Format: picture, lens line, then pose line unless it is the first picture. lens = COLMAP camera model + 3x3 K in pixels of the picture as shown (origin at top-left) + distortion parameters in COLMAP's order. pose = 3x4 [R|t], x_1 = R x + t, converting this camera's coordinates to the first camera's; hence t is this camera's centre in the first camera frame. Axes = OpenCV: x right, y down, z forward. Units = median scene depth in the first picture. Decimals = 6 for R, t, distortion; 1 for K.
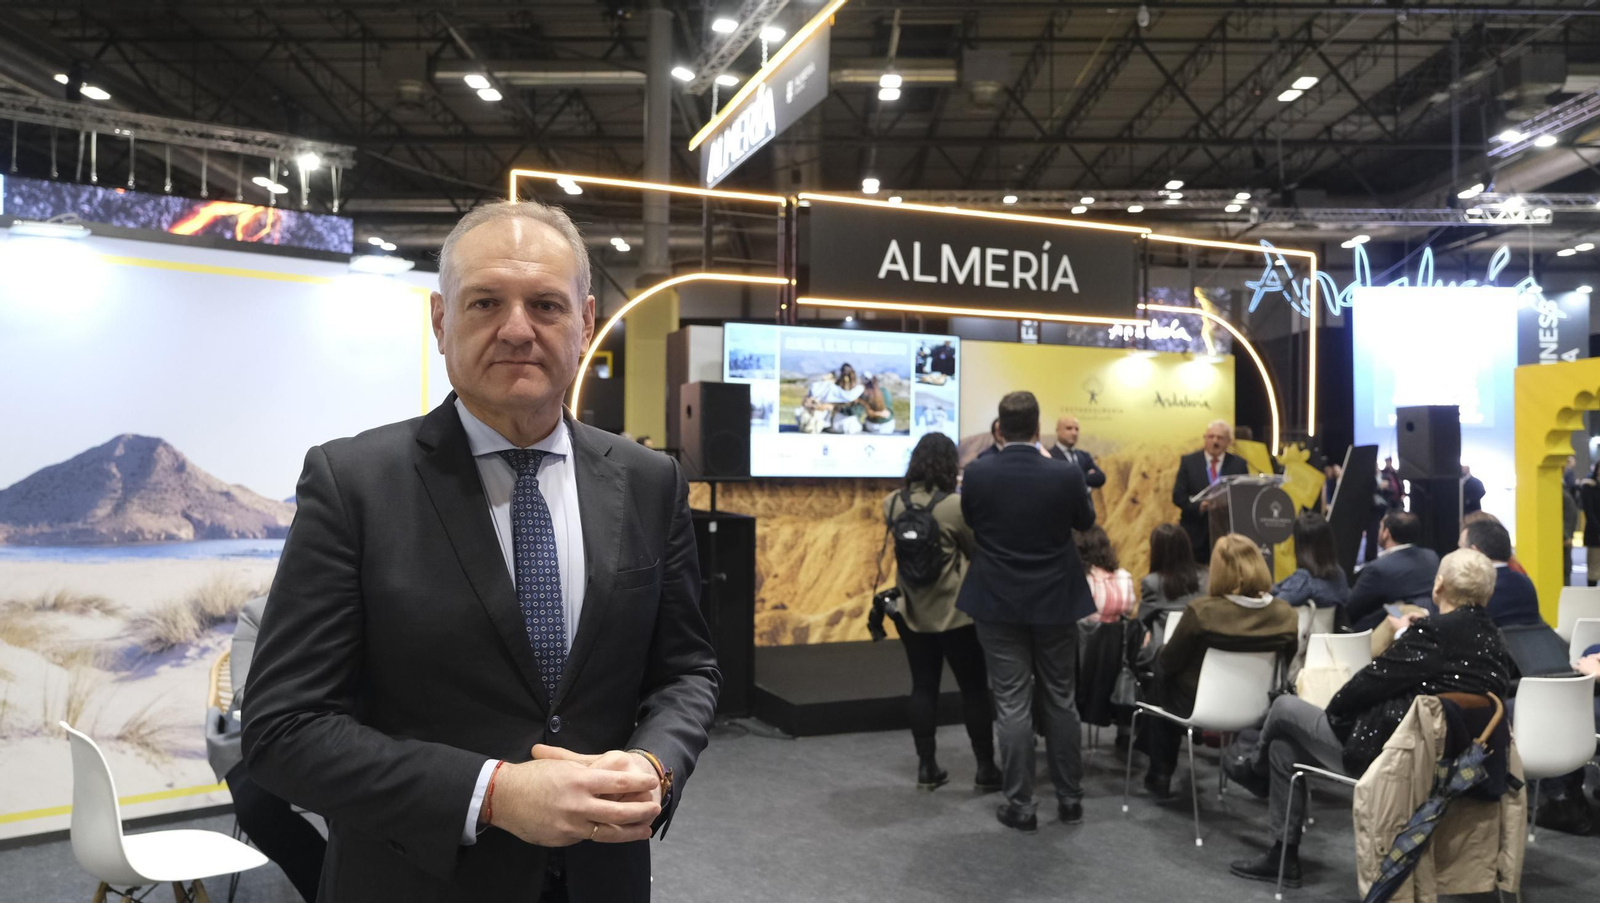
lens RADIAL K [[1193.7, 0, 800.0], [0, 1193.7, 451.5], [0, 0, 1]] dist [0.005914, 0.001270]
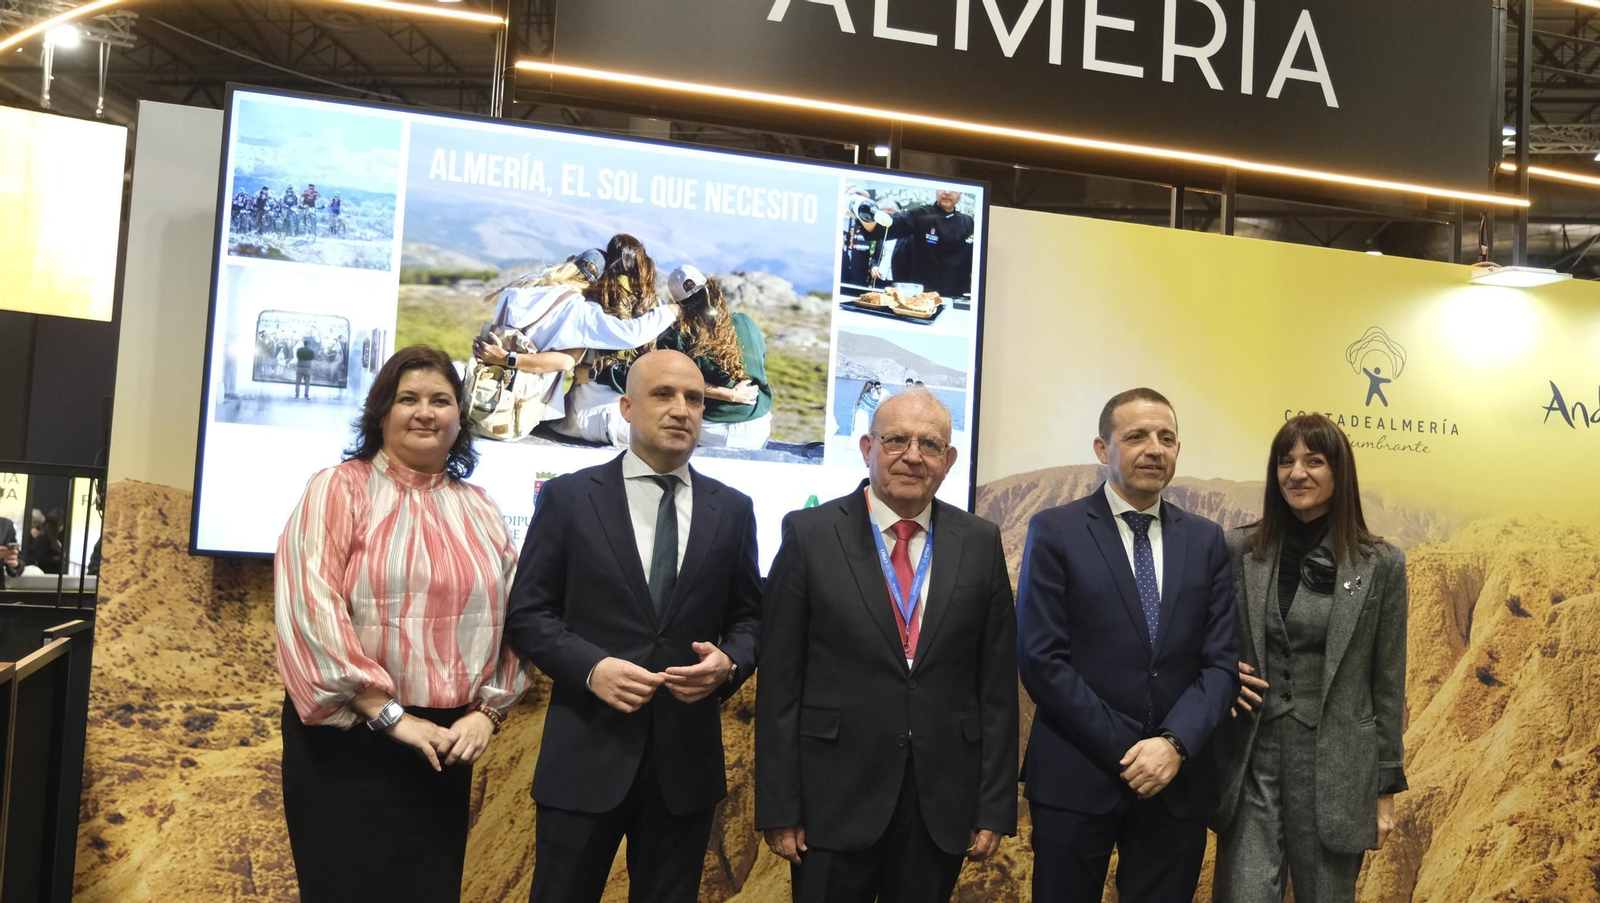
lens RADIAL K [[1534.8, 0, 800.0], [0, 1534.8, 451.5], [0, 0, 1]] dist [-0.007919, -0.010031]
pose [[0.993356, 0.033837, -0.109999, 0.130295], [-0.040533, 0.997422, -0.059217, 0.009746], [0.107712, 0.063282, 0.992166, 0.549096]]
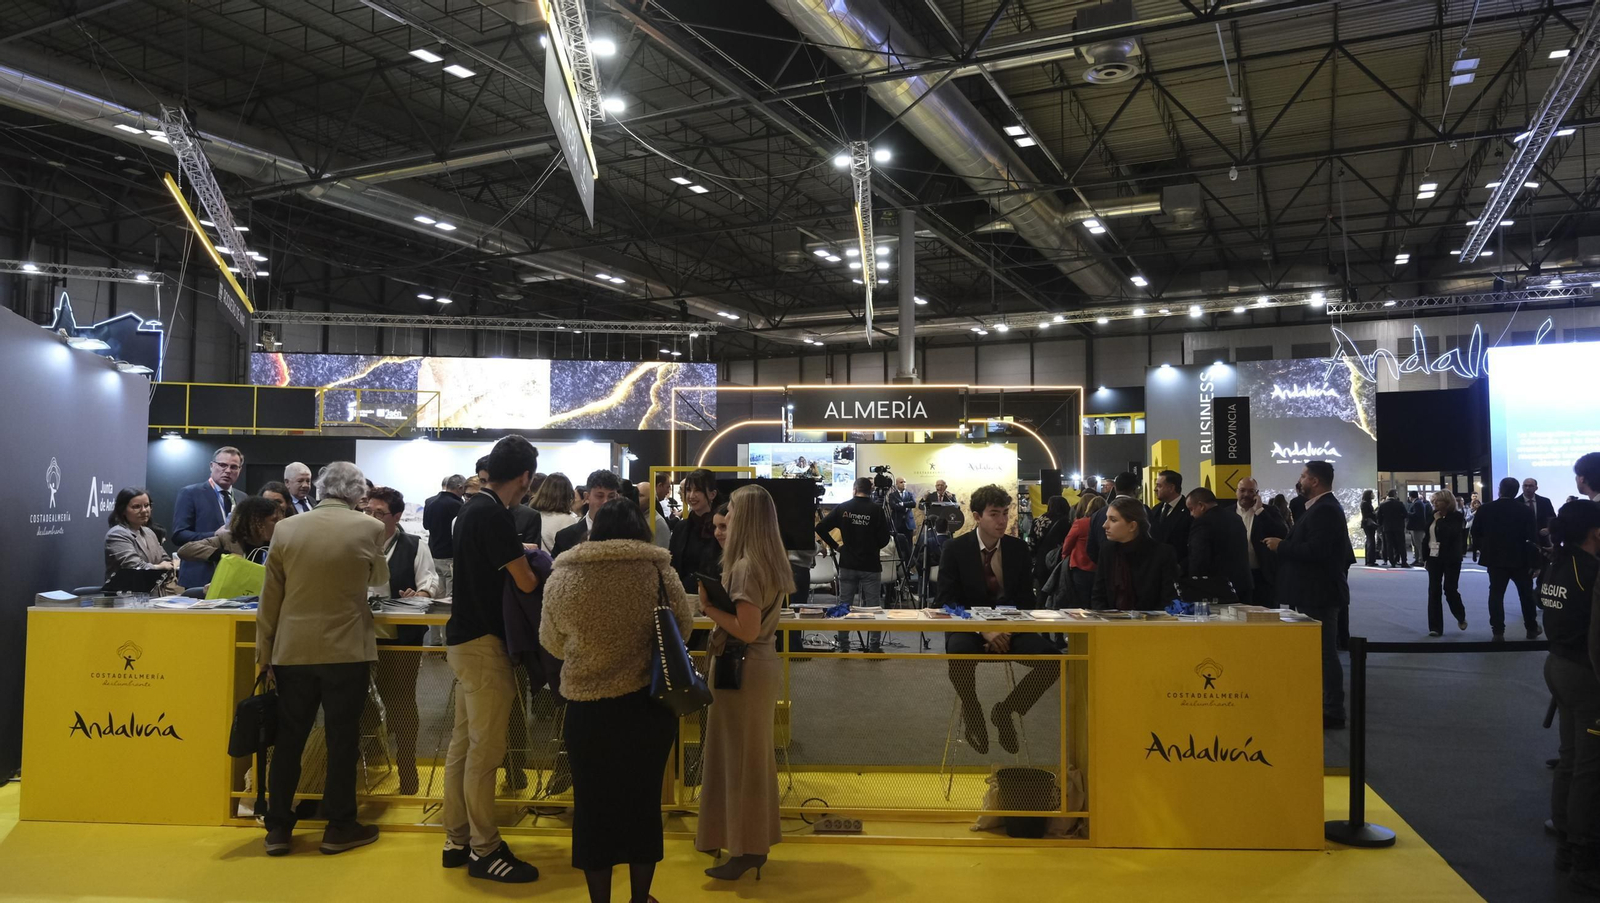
lens RADIAL K [[1092.1, 0, 800.0], [0, 1092.1, 451.5], [0, 0, 1]] dist [-0.003999, -0.000719]
pose [[0.912549, -0.028873, -0.407947, 0.884365], [0.014885, 0.999189, -0.037421, -0.002098], [0.408697, 0.028076, 0.912238, -0.954080]]
